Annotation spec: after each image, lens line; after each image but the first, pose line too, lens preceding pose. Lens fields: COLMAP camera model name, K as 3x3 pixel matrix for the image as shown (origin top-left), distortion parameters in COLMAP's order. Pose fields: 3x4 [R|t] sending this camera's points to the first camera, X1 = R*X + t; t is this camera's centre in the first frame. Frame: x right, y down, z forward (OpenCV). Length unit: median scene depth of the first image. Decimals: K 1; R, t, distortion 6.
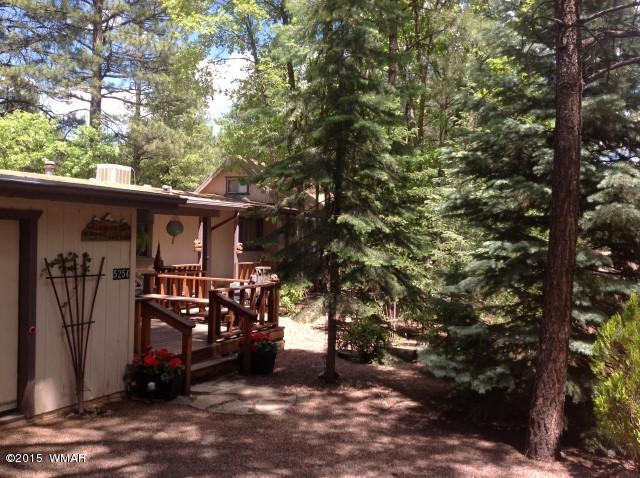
lens RADIAL K [[605.1, 0, 320.0], [0, 605.1, 239.0], [0, 0, 1]] dist [0.176366, -0.397523]
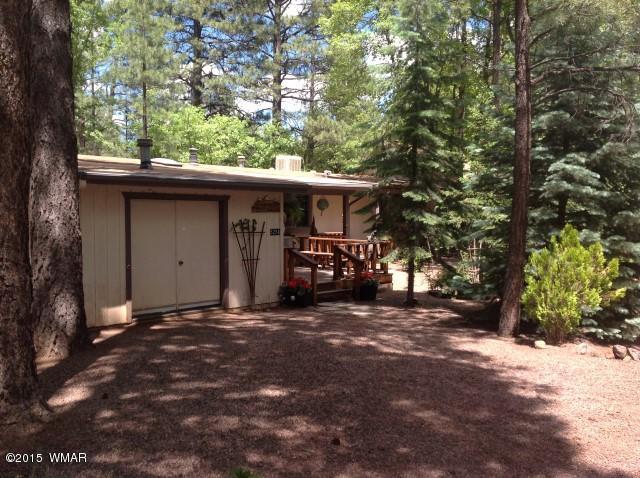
lens RADIAL K [[605.1, 0, 320.0], [0, 605.1, 239.0], [0, 0, 1]] dist [0.176366, -0.397523]
pose [[0.956078, -0.006672, -0.293036, 0.173534], [0.018085, 0.999179, 0.036258, 0.011584], [0.292553, -0.039965, 0.955414, -0.338633]]
